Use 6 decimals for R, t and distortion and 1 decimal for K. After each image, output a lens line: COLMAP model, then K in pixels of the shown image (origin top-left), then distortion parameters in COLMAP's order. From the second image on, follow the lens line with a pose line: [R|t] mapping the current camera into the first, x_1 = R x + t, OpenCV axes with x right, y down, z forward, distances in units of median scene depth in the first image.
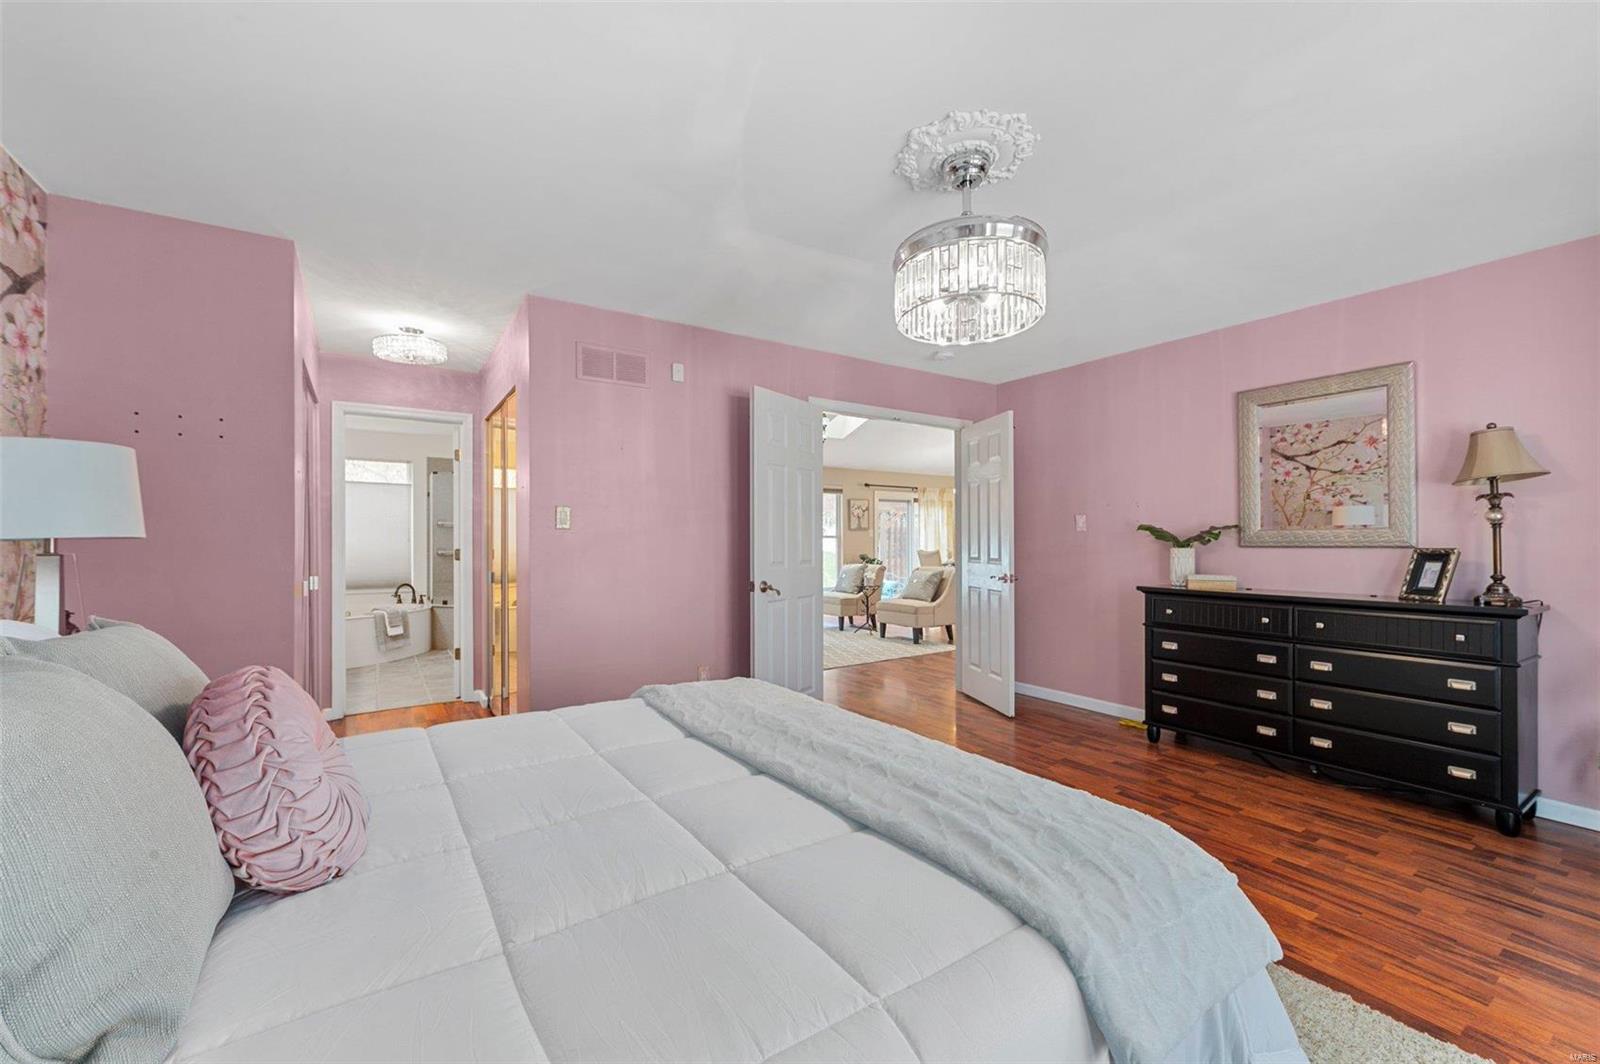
lens RADIAL K [[634.9, 0, 802.5], [0, 634.9, 536.4], [0, 0, 1]] dist [0.002300, 0.000108]
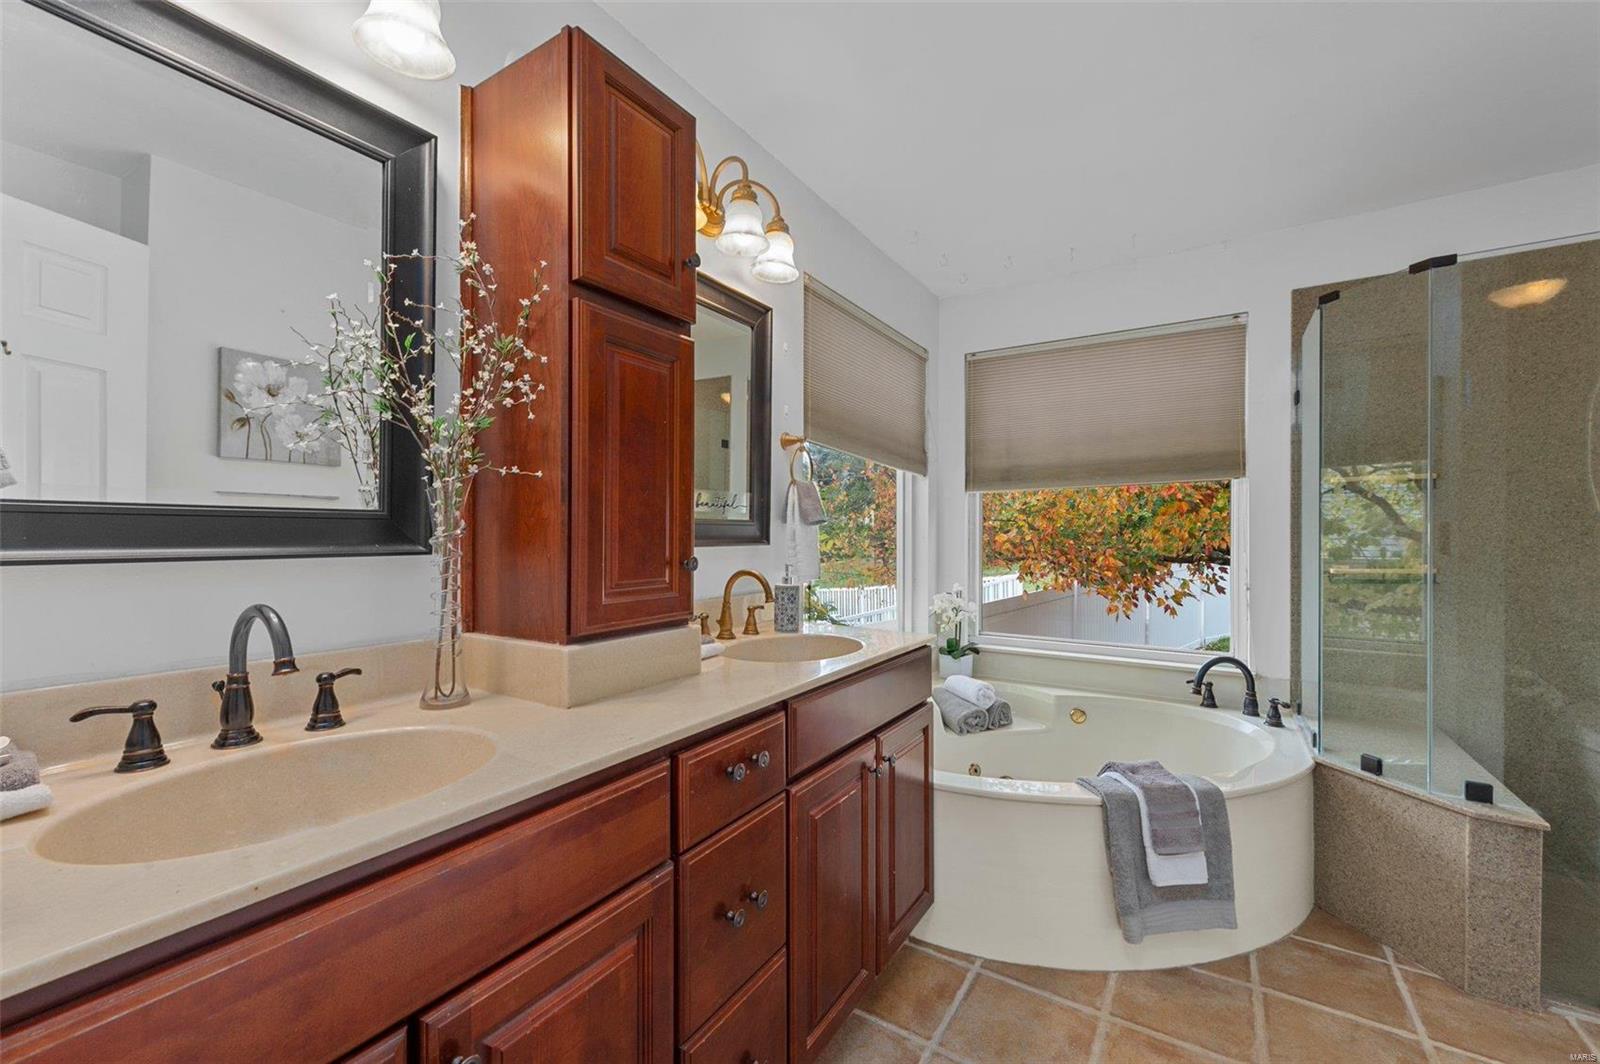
lens RADIAL K [[634.9, 0, 802.5], [0, 634.9, 536.4], [0, 0, 1]] dist [0.002300, 0.000108]
pose [[0.393851, 0.003019, -0.919169, -0.189508], [0.003200, 0.999984, 0.004655, 0.003845], [0.919169, -0.004775, 0.393836, 0.310932]]
